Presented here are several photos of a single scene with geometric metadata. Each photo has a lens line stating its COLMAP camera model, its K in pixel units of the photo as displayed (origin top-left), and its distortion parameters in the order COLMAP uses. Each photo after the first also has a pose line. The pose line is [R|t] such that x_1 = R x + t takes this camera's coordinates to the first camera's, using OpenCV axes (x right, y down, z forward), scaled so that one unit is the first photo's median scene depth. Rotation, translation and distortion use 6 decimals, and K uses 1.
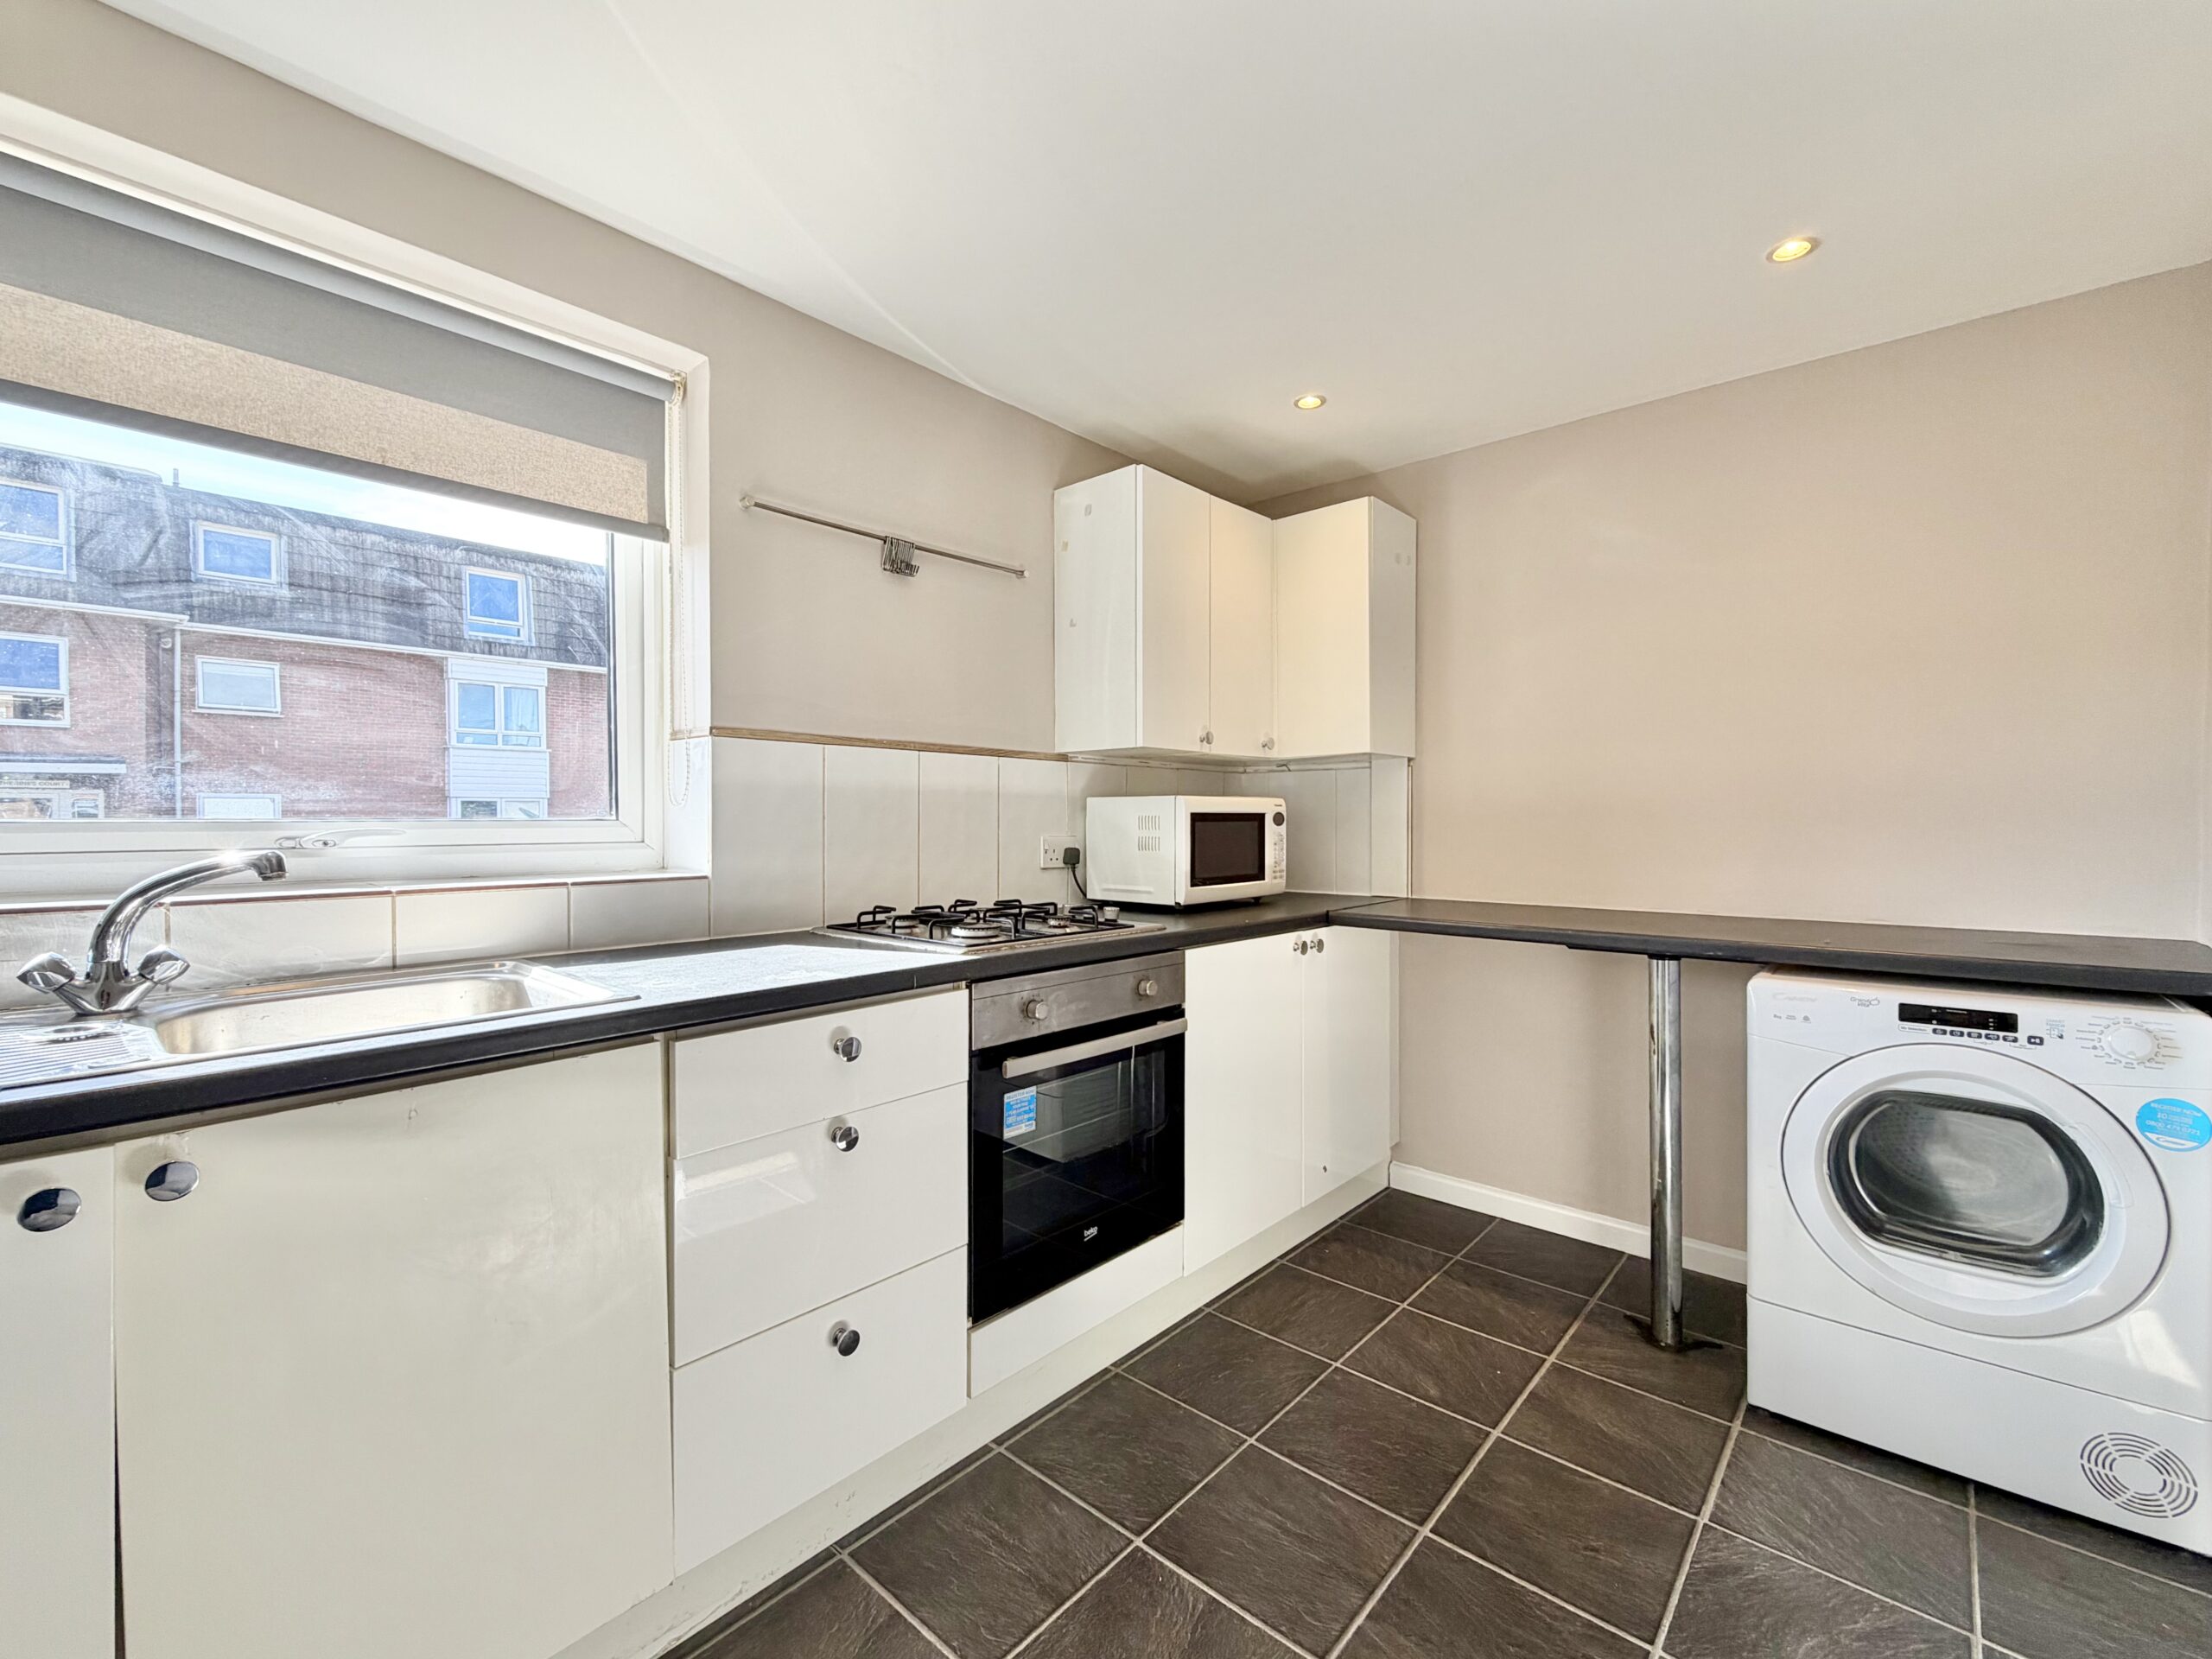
lens RADIAL K [[927.7, 0, 1106.0], [0, 927.7, 829.5], [0, 0, 1]] dist [-0.000567, 0.000037]
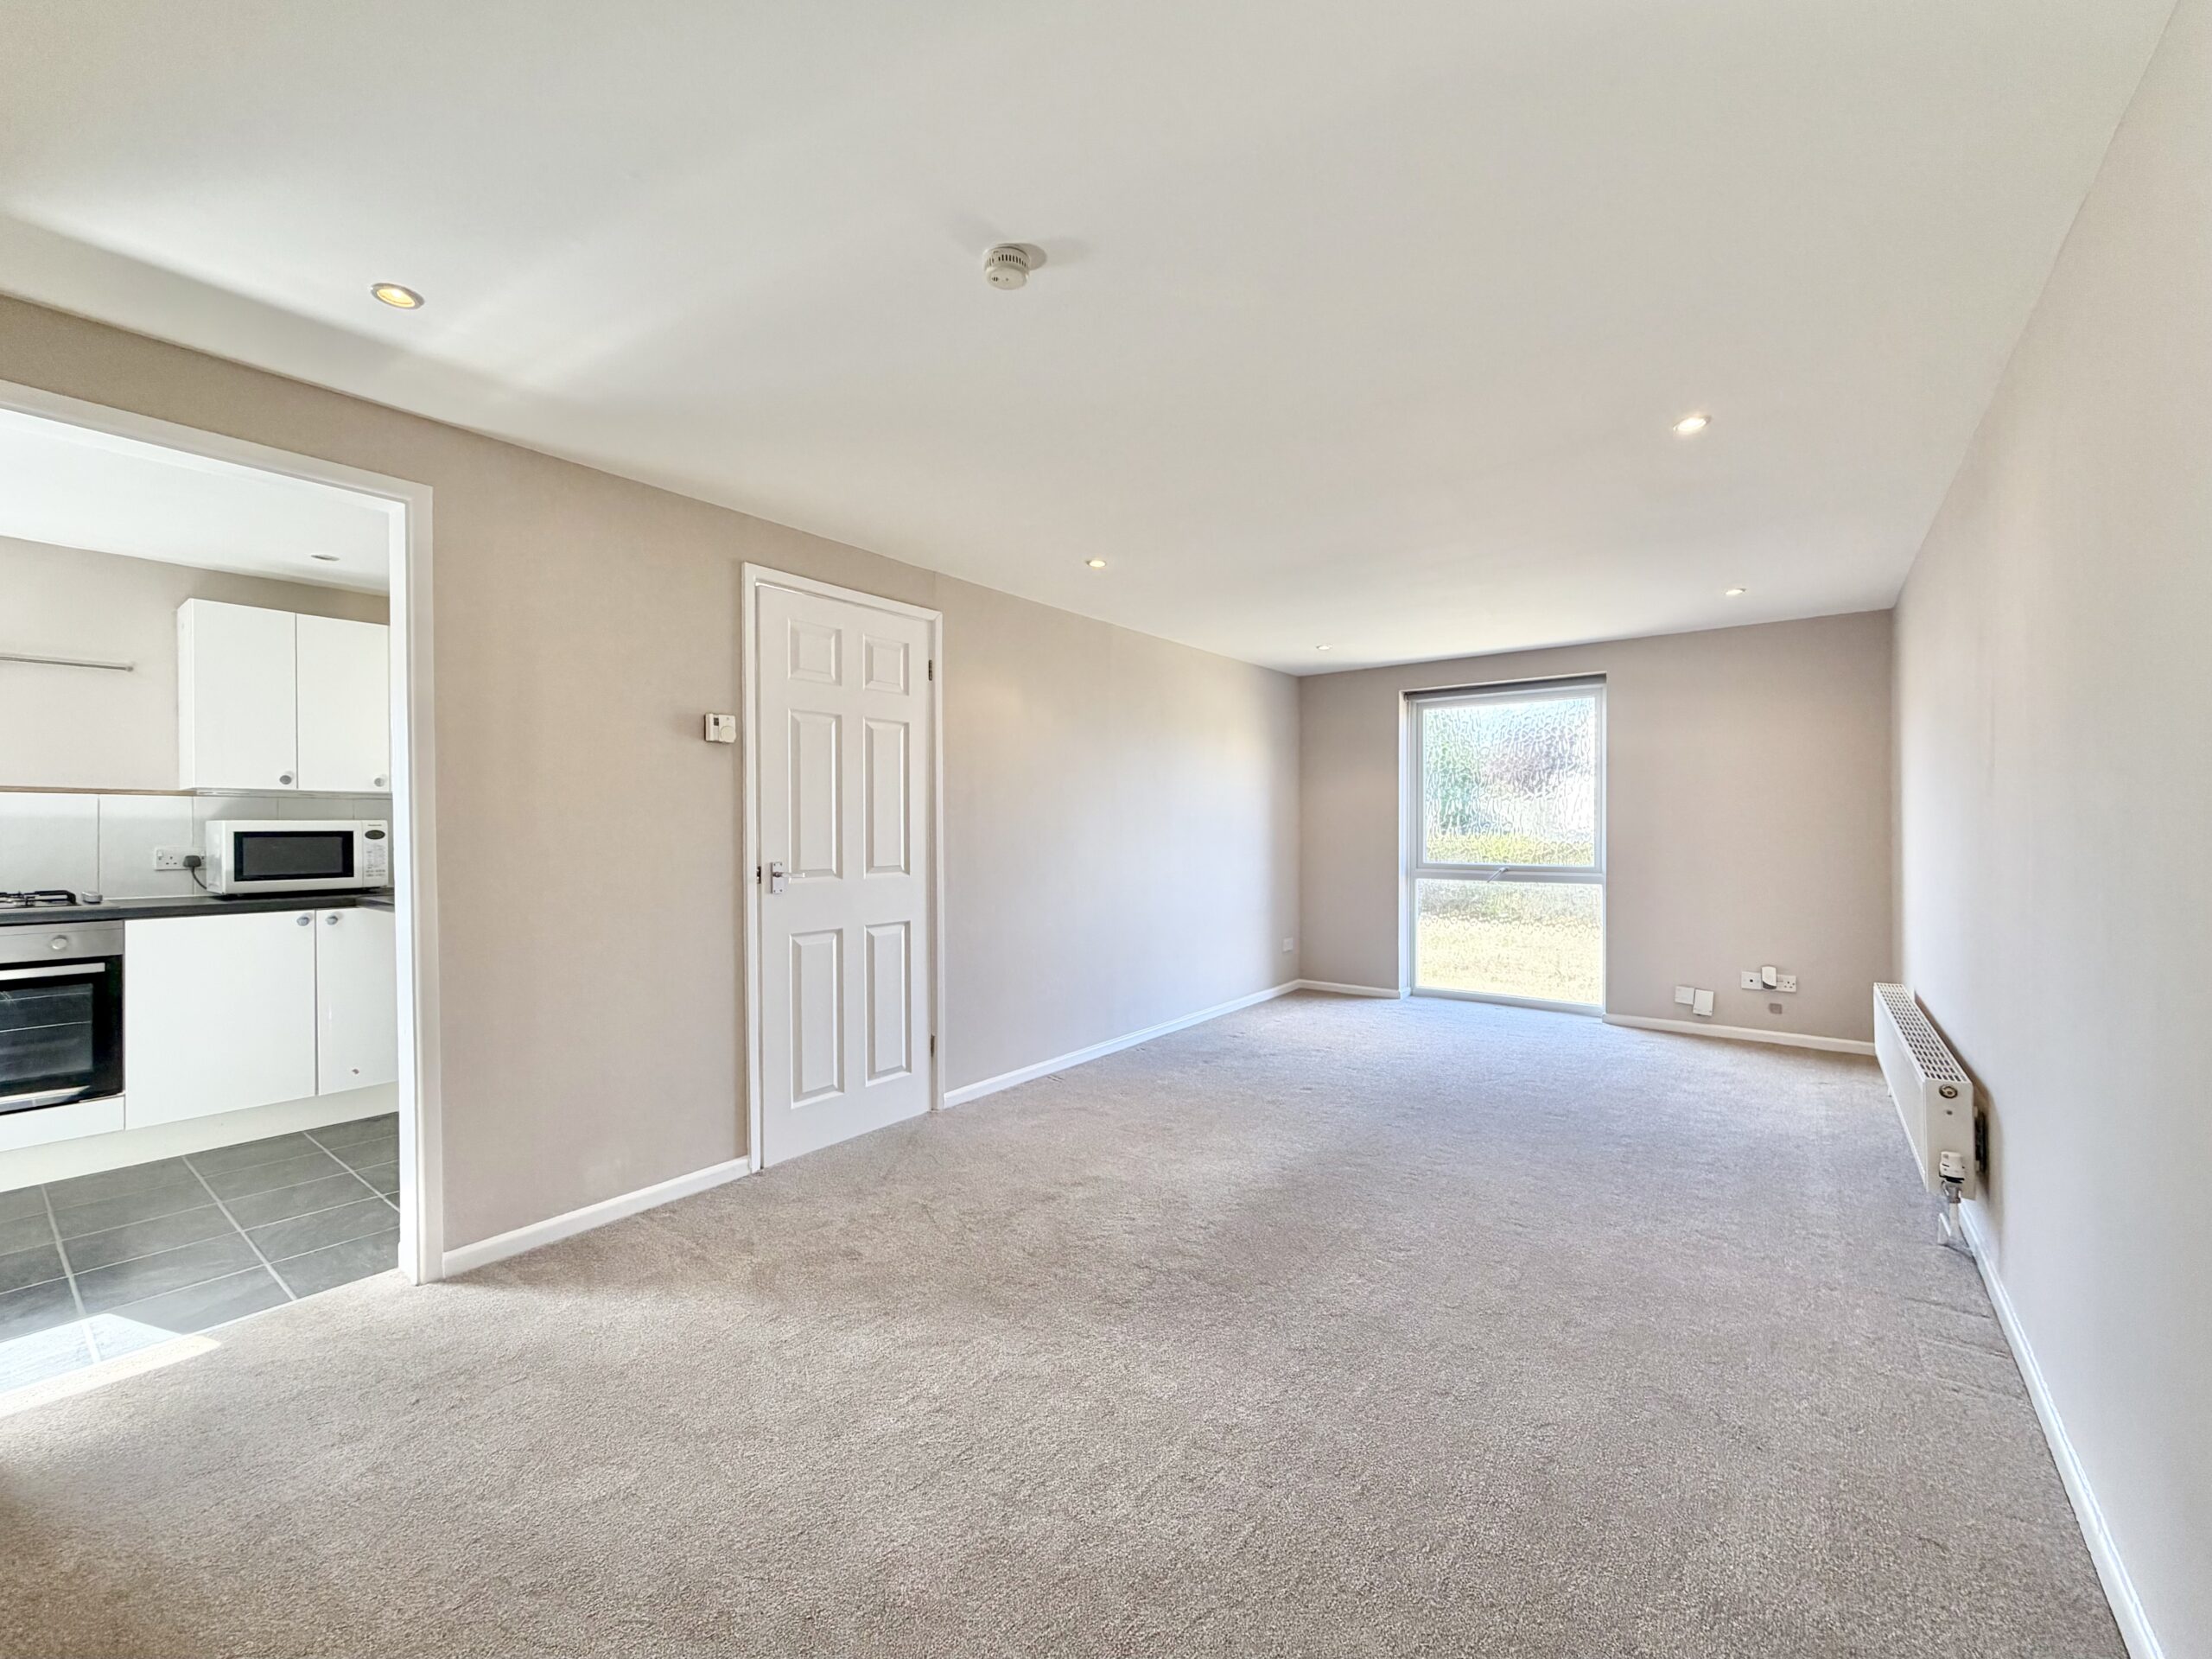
lens RADIAL K [[900.6, 0, 1106.0], [0, 900.6, 829.5], [0, 0, 1]] dist [-0.001381, -0.000386]
pose [[0.996420, -0.002511, 0.084502, 1.711512], [0.002807, 0.999990, -0.003380, -0.016316], [-0.084492, 0.003605, 0.996418, -0.703246]]
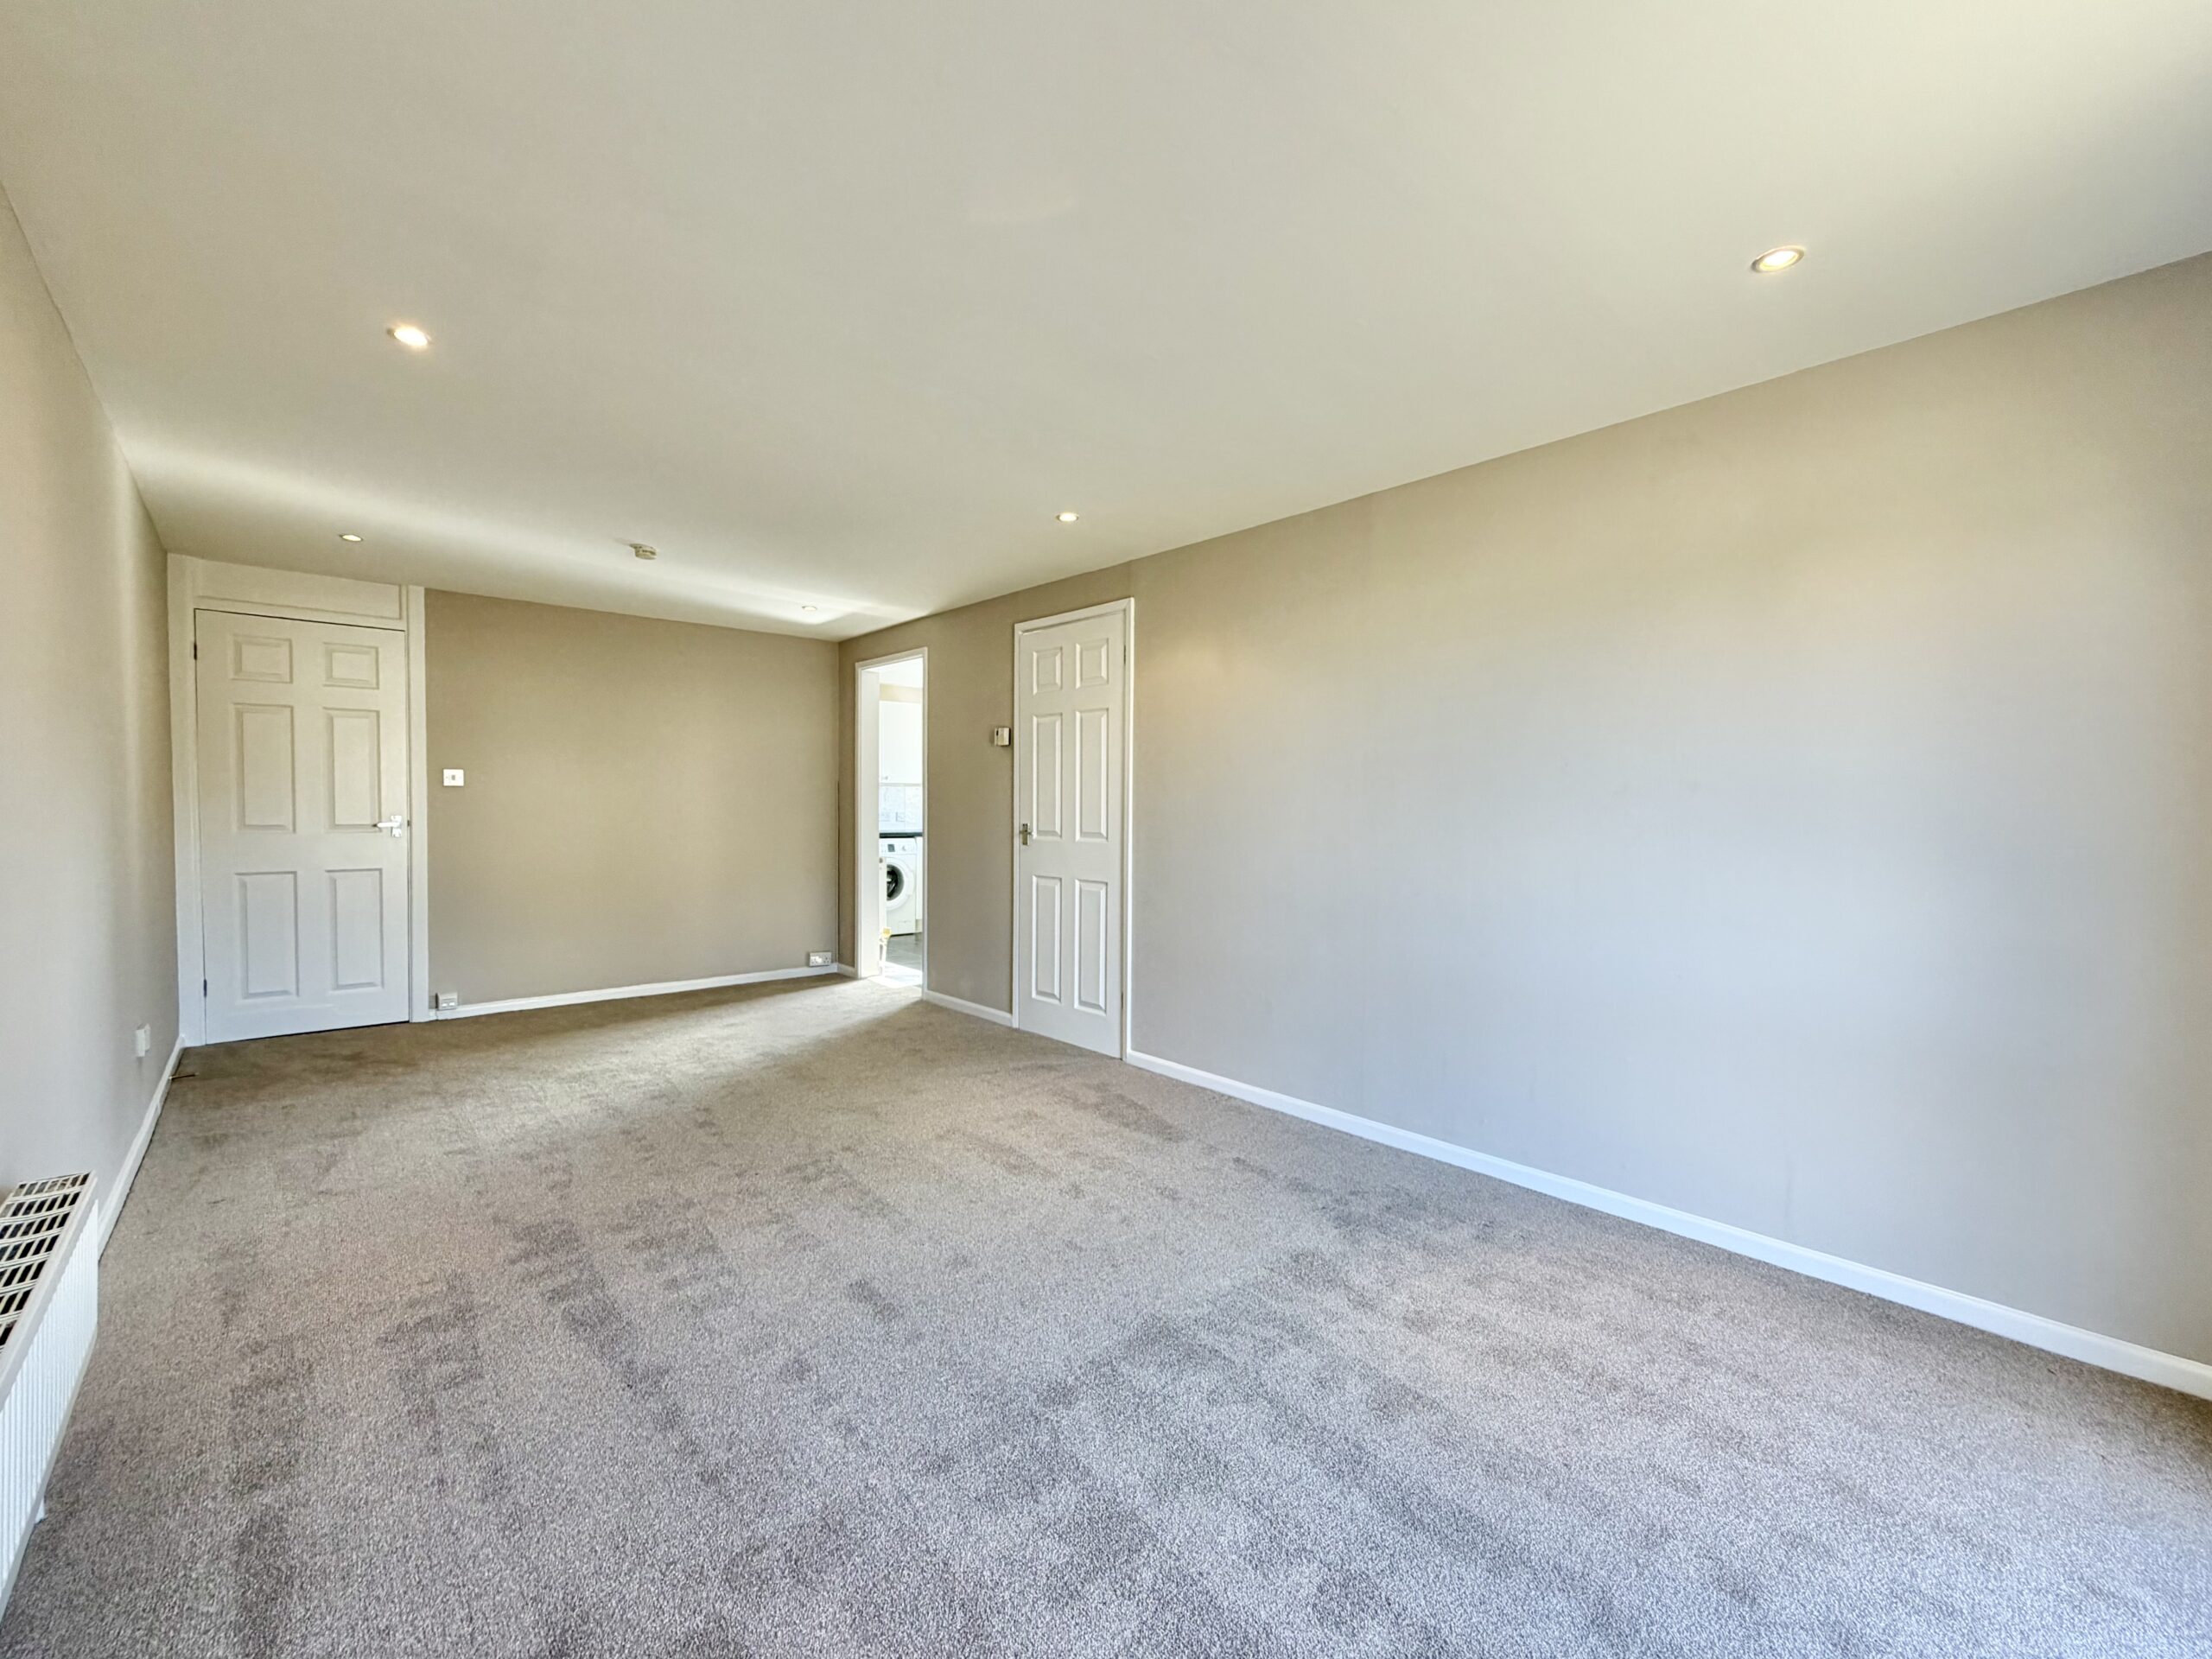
lens RADIAL K [[900.6, 0, 1106.0], [0, 900.6, 829.5], [0, 0, 1]] dist [-0.001381, -0.000386]
pose [[-0.096282, 0.023947, -0.995066, 4.615538], [-0.012093, 0.999609, 0.025226, -0.008160], [0.995281, 0.014462, -0.095955, 2.568770]]
